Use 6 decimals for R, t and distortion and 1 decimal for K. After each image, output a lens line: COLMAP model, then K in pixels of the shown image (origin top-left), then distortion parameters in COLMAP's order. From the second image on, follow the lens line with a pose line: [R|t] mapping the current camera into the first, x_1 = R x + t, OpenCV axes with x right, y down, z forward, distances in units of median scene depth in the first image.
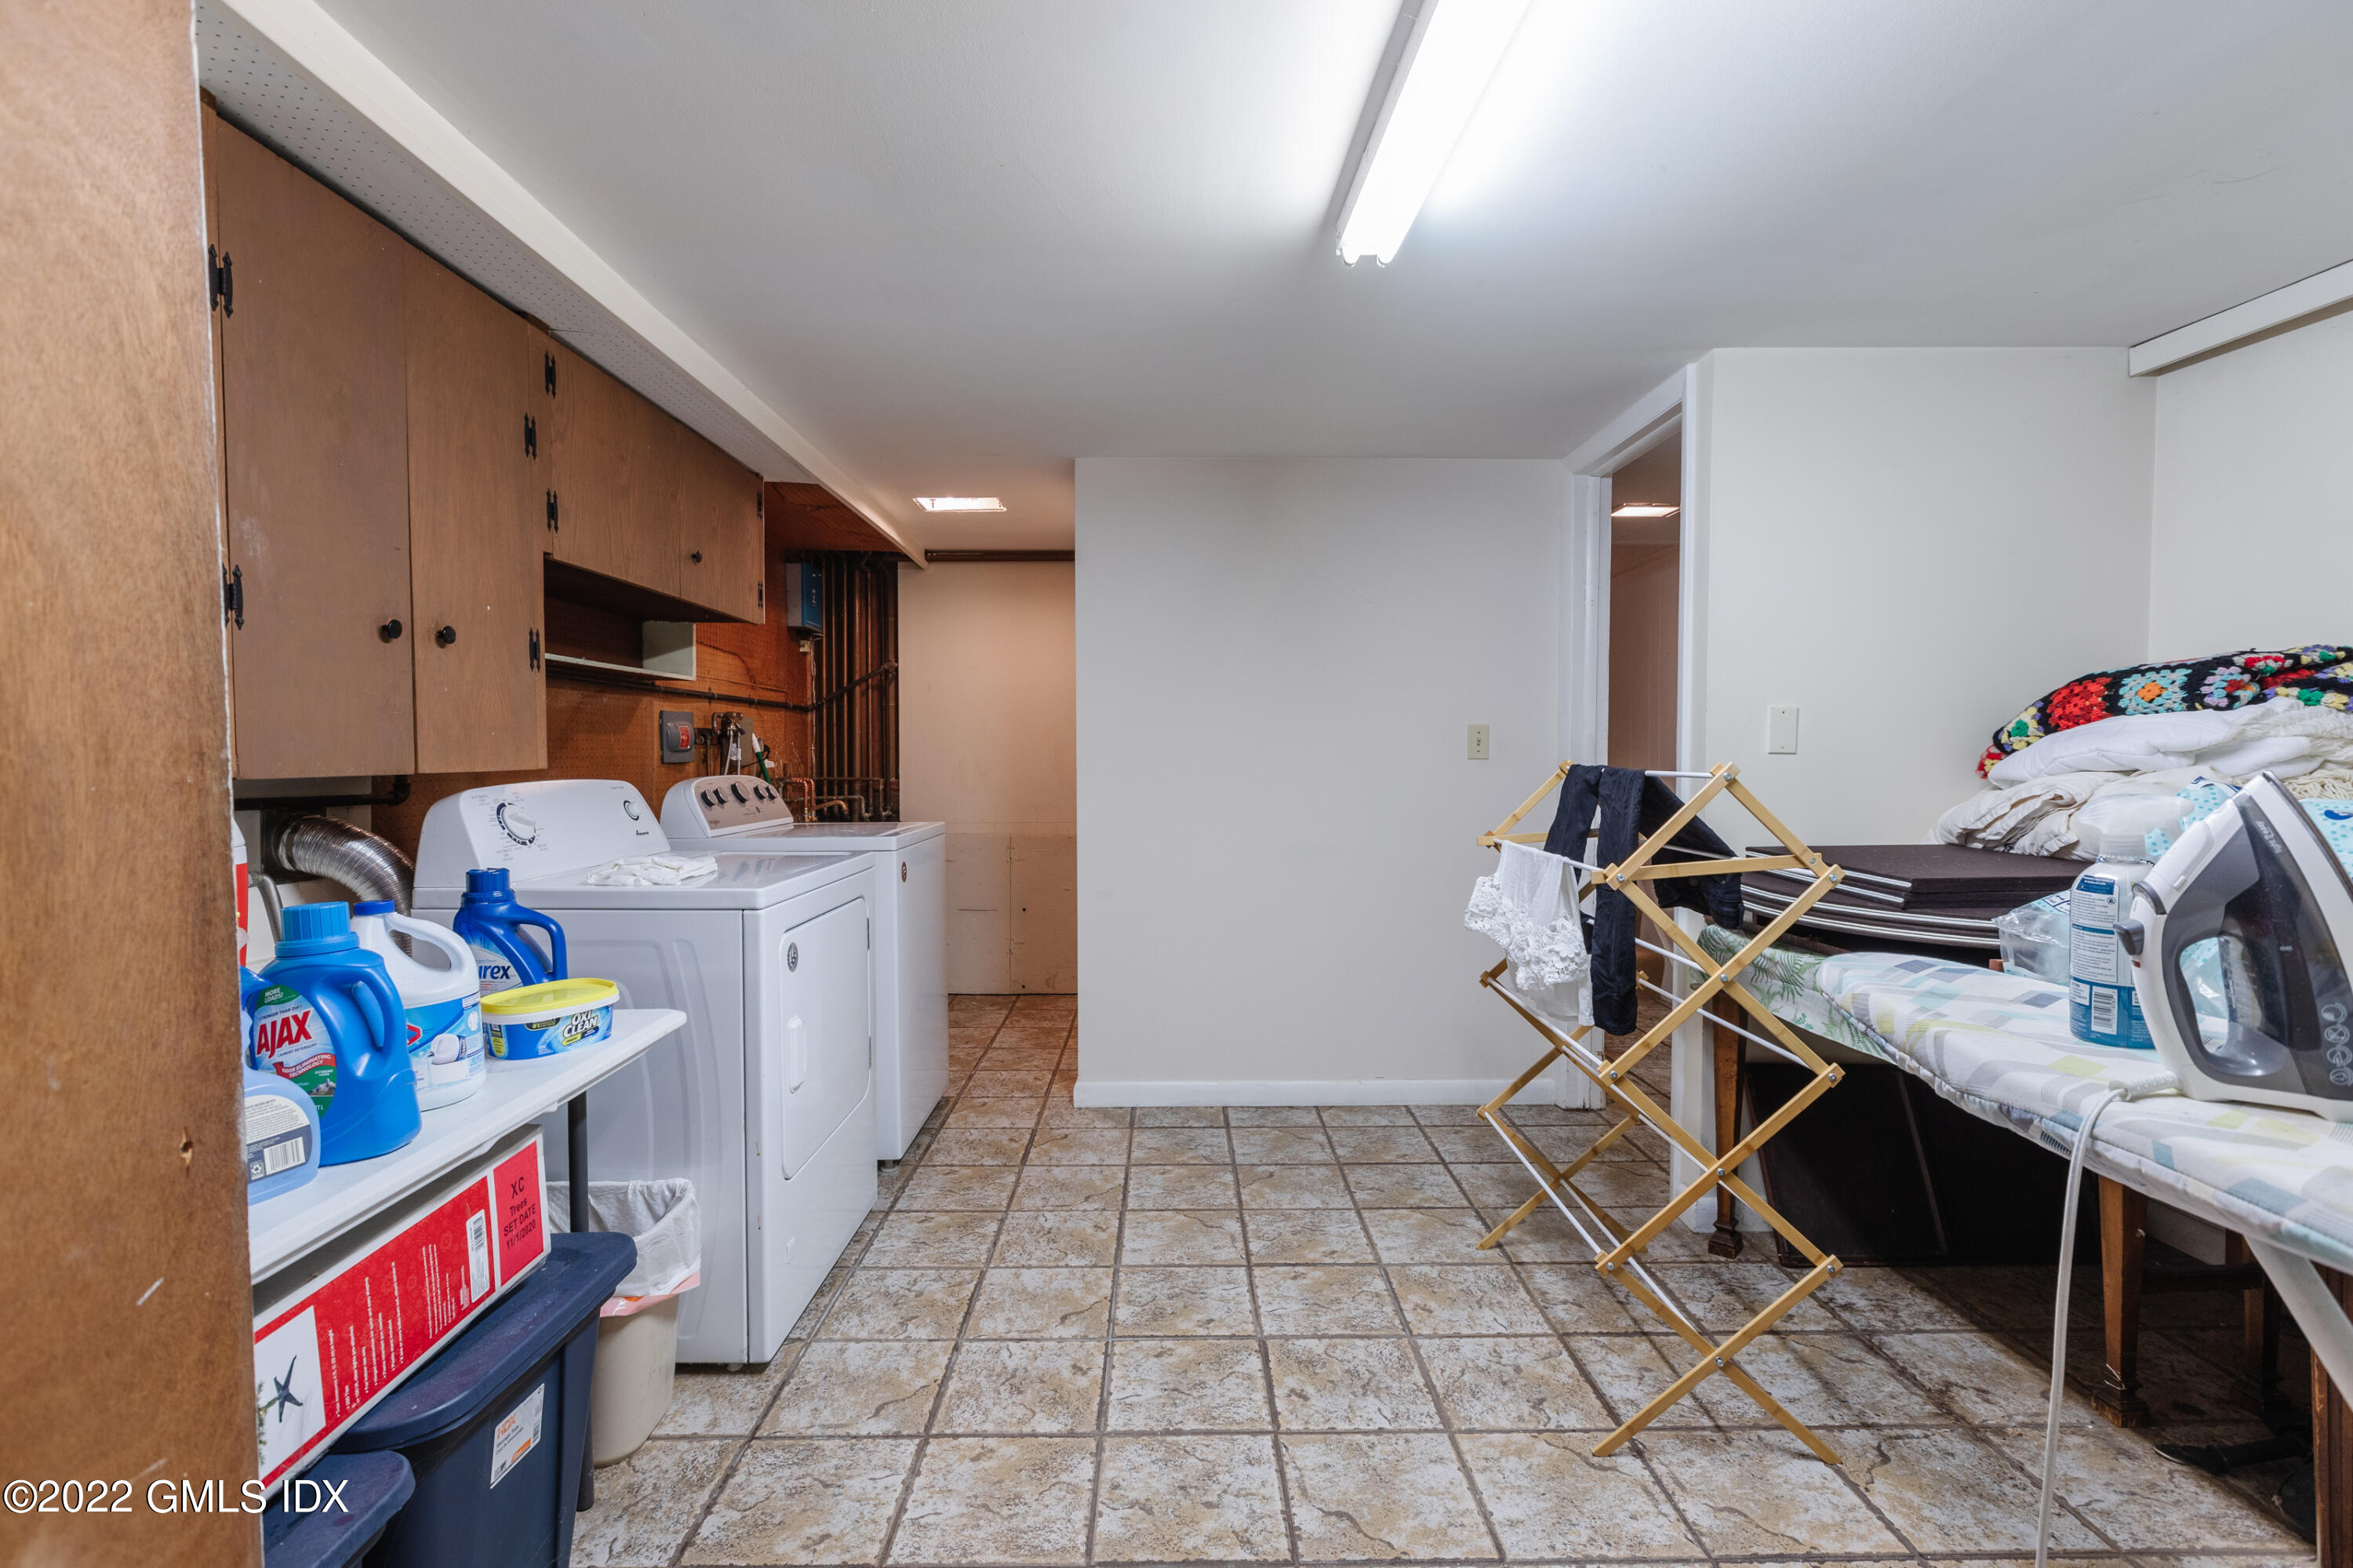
lens RADIAL K [[1067.5, 0, 1180.6], [0, 1067.5, 783.2], [0, 0, 1]] dist [-0.000431, 0.000283]
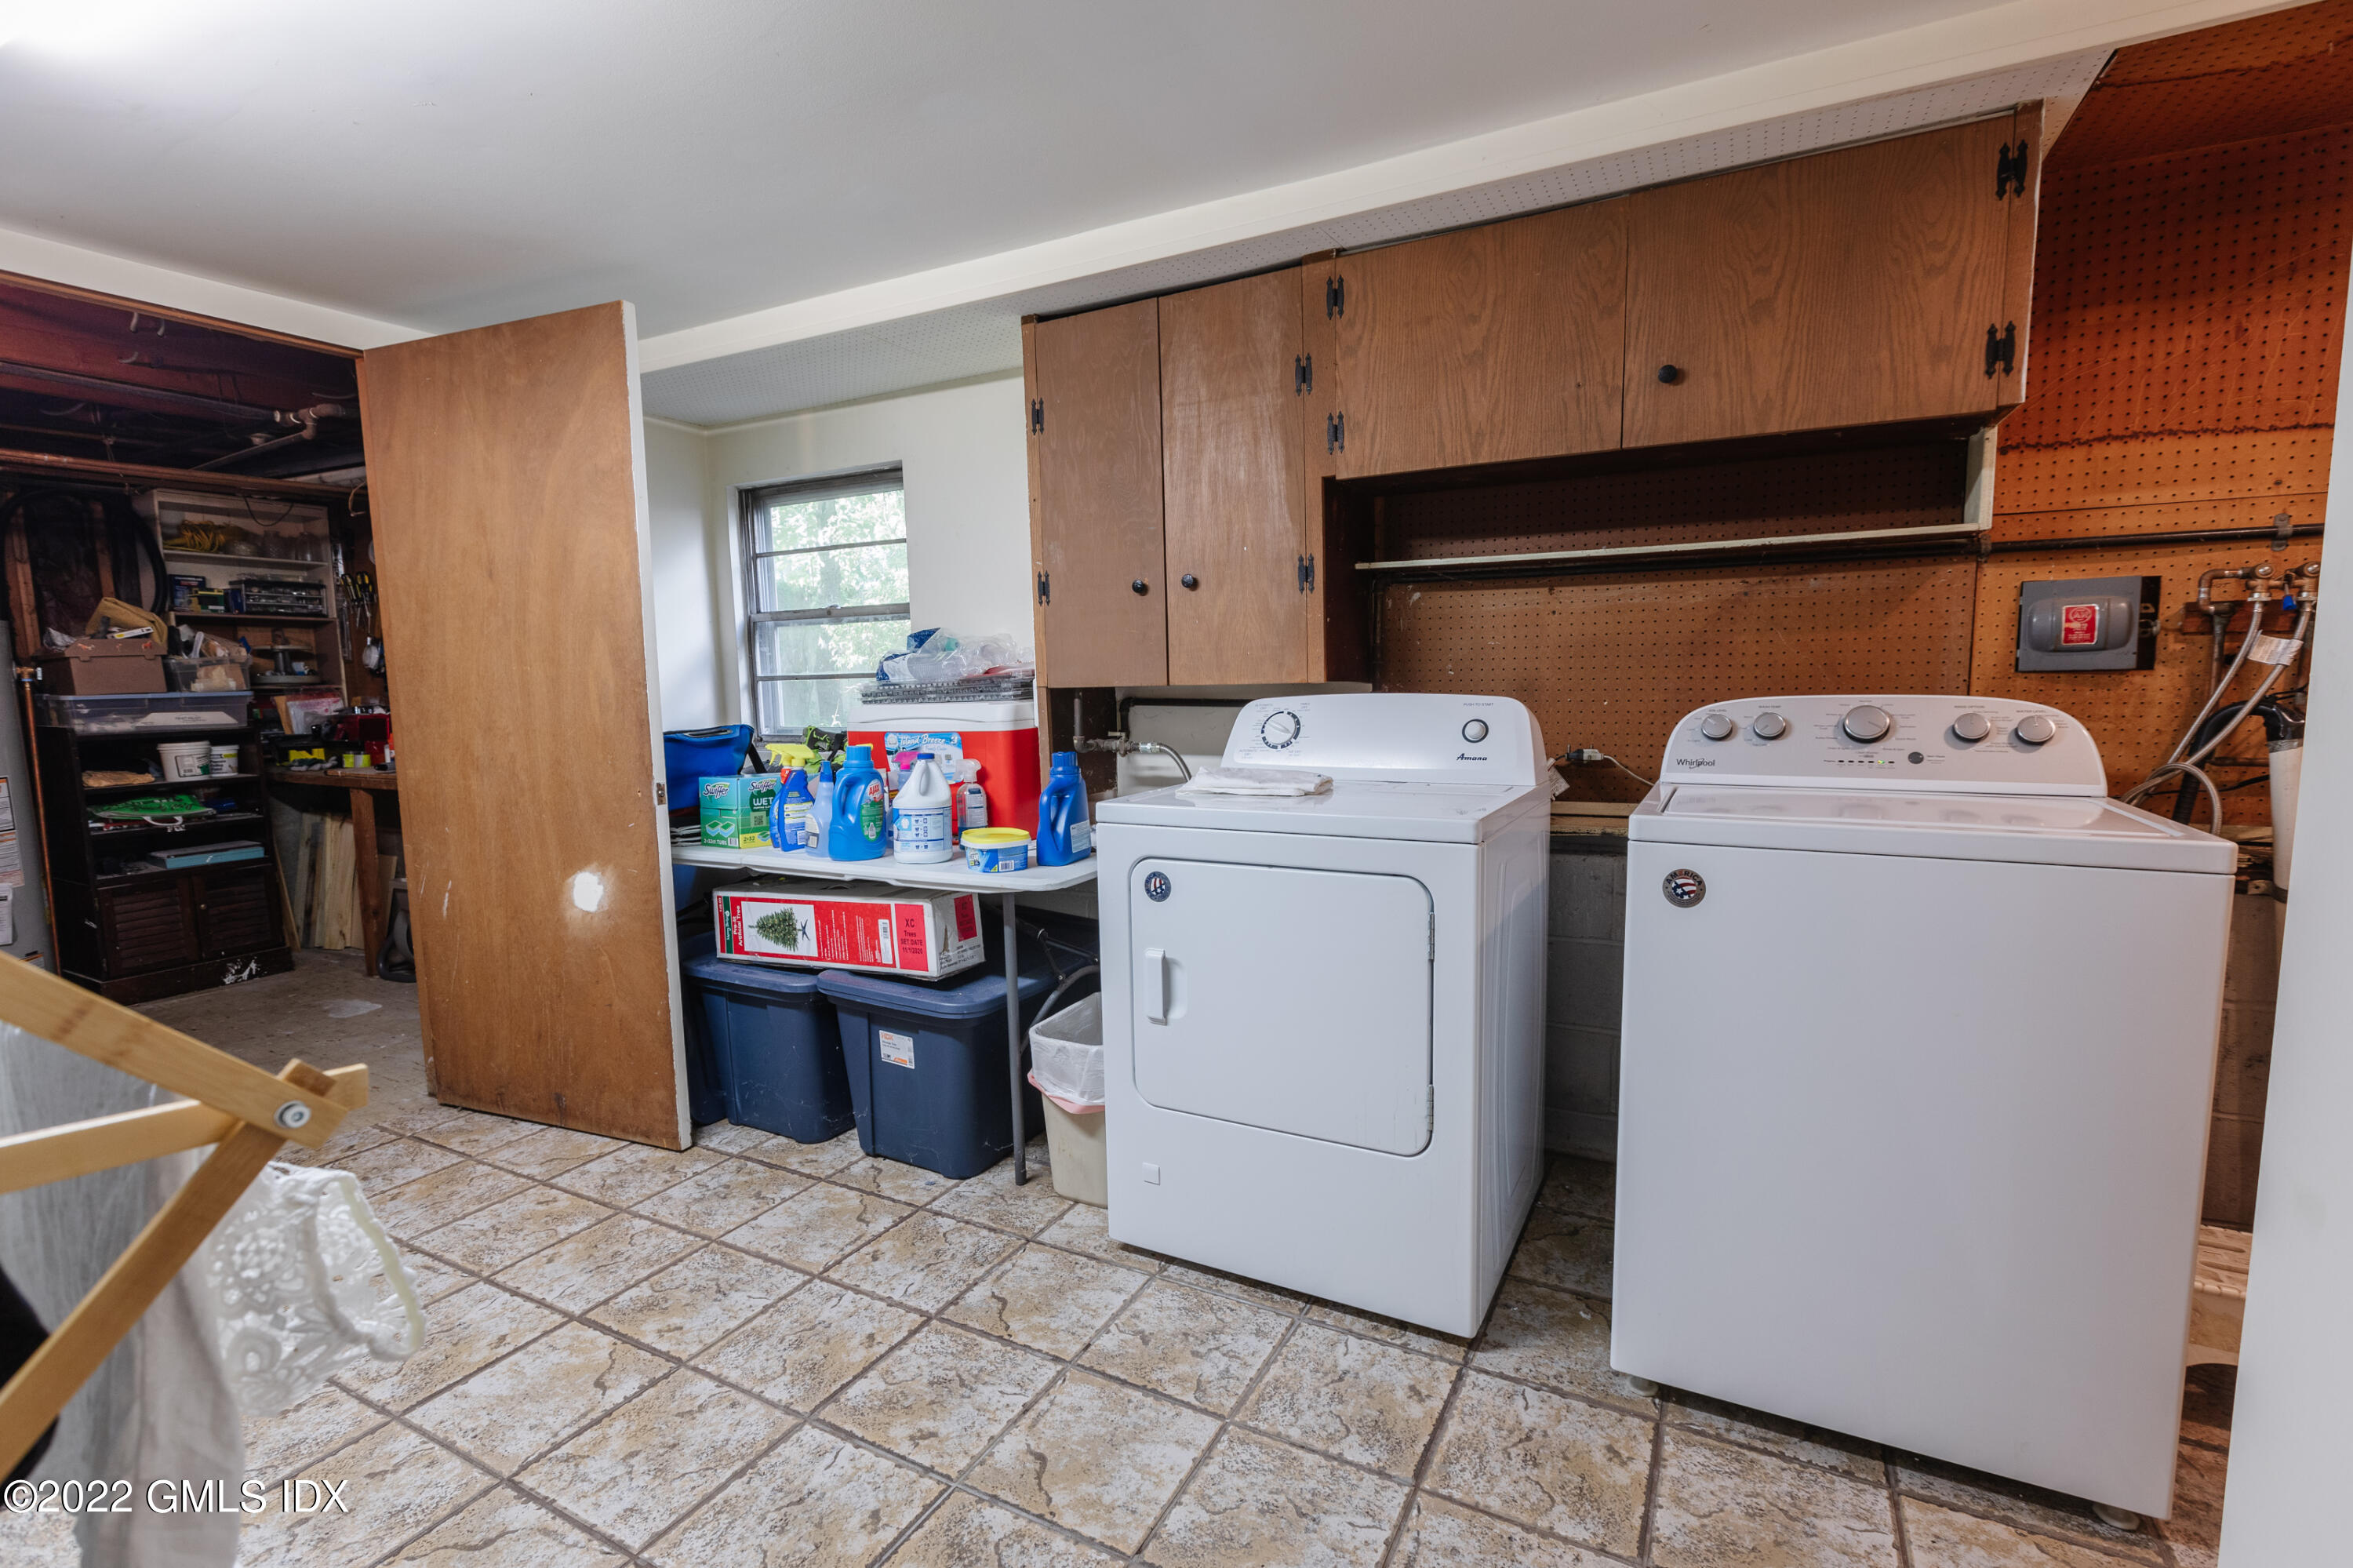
lens RADIAL K [[1067.5, 0, 1174.7], [0, 1067.5, 791.9], [0, 0, 1]] dist [-0.000431, 0.000283]
pose [[-0.487476, 0.106549, -0.866611, 0.503168], [-0.005129, 0.992160, 0.124869, -0.045333], [0.873121, 0.065315, -0.483108, 1.653313]]
